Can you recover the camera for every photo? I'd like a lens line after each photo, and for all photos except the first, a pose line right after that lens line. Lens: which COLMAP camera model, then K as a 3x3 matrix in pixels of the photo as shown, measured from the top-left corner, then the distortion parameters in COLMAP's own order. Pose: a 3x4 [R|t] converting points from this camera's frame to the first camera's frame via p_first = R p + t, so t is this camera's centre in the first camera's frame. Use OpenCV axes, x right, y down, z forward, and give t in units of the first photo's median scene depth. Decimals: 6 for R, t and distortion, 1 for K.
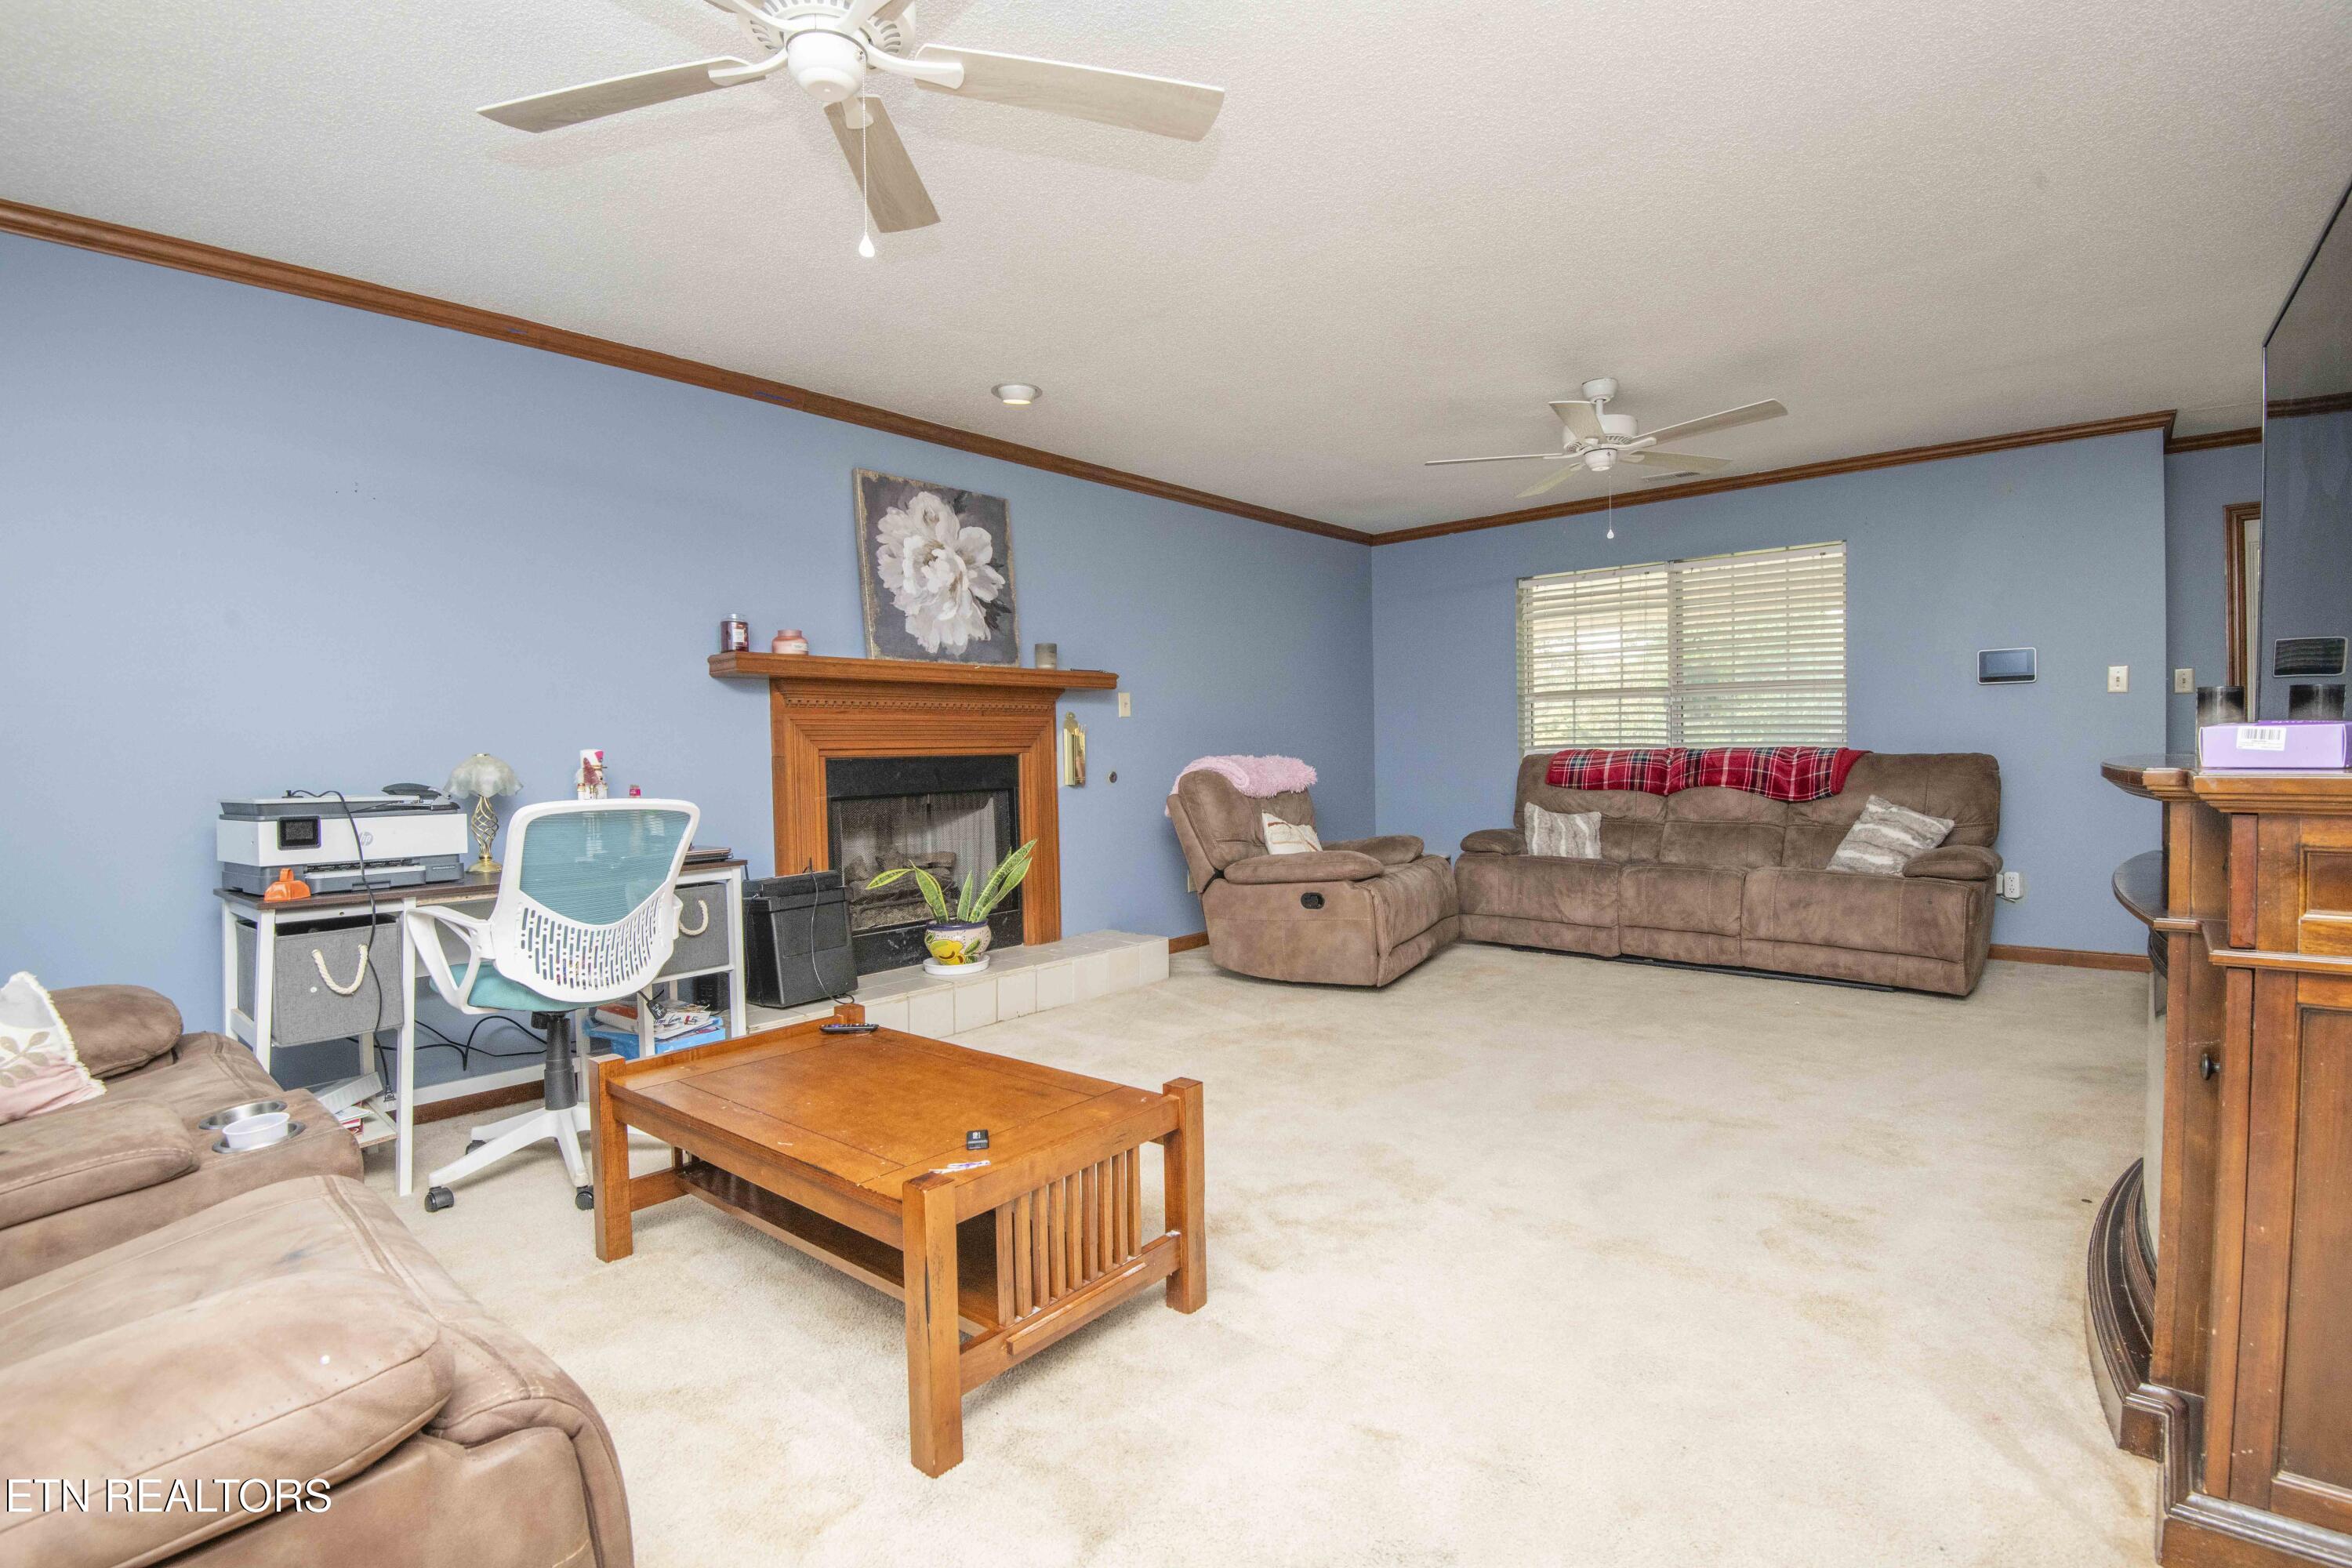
lens RADIAL K [[1065.5, 0, 1198.3], [0, 1065.5, 789.2], [0, 0, 1]] dist [0.031968, -0.036494]
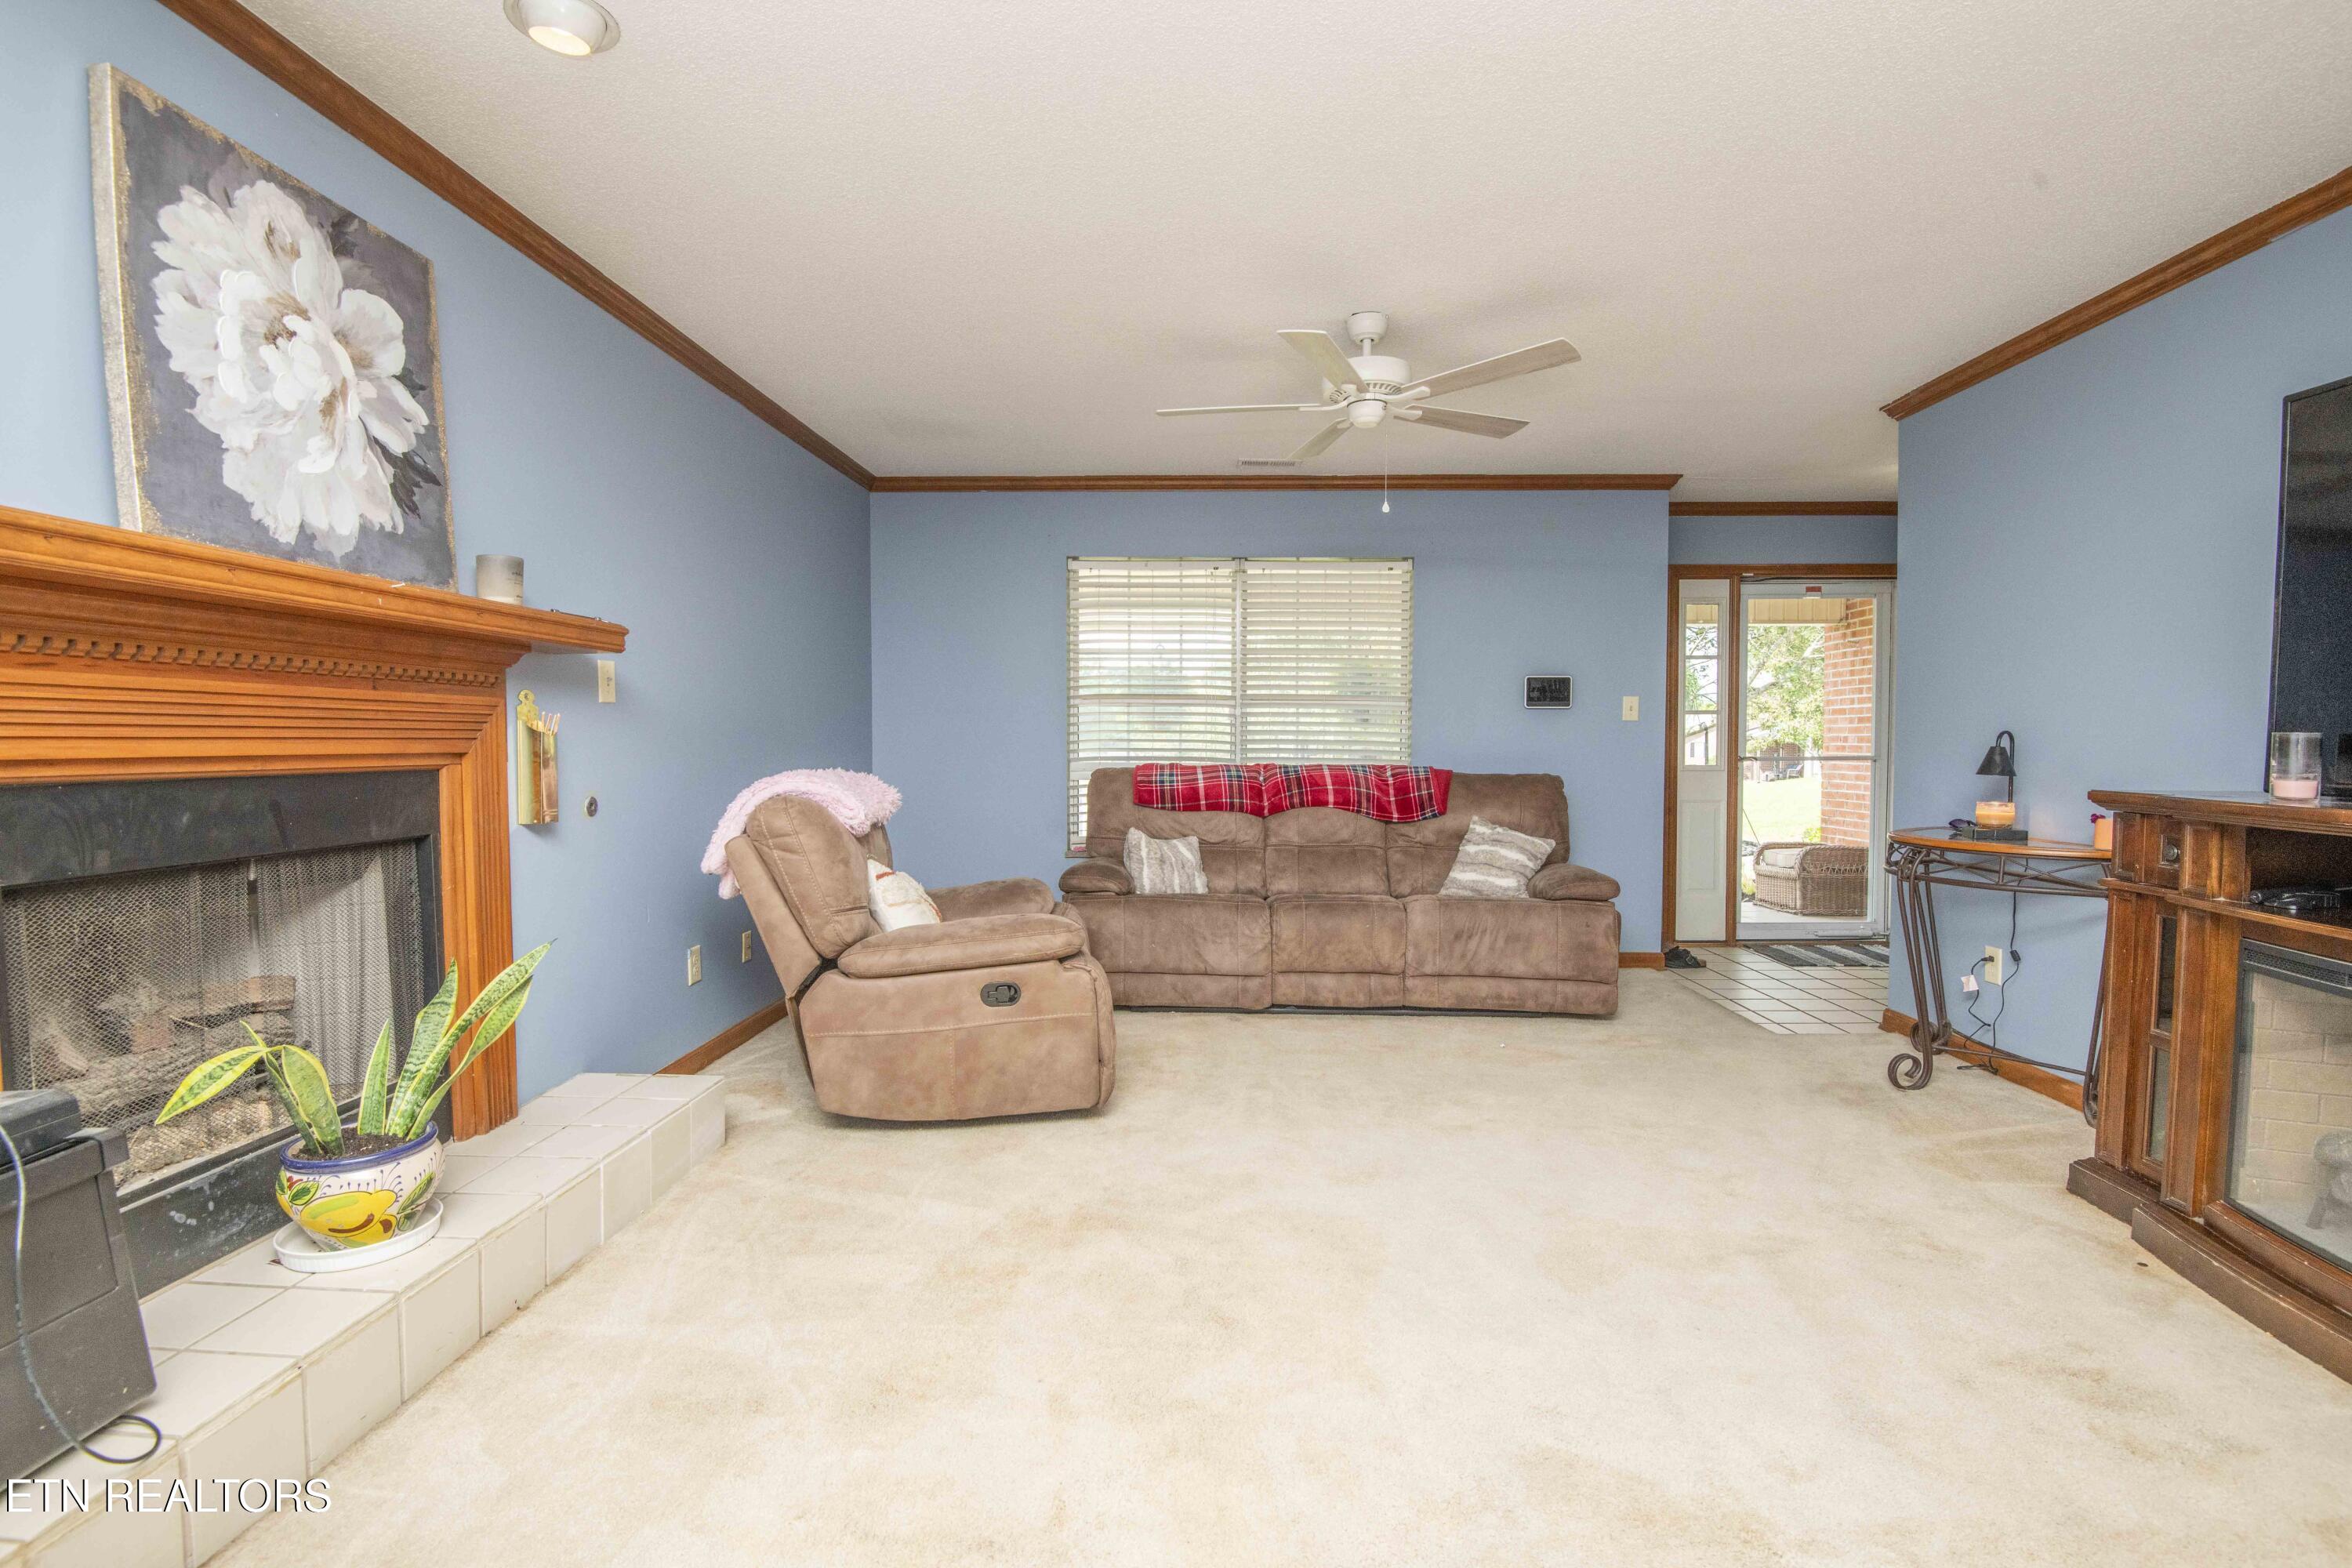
lens RADIAL K [[1078.7, 0, 1184.6], [0, 1078.7, 784.7], [0, 0, 1]] dist [-0.008190, -0.017326]
pose [[0.787131, -0.001668, 0.616783, -0.211433], [0.004202, 0.999988, -0.002659, -0.022680], [-0.616771, 0.004685, 0.787128, 0.395677]]
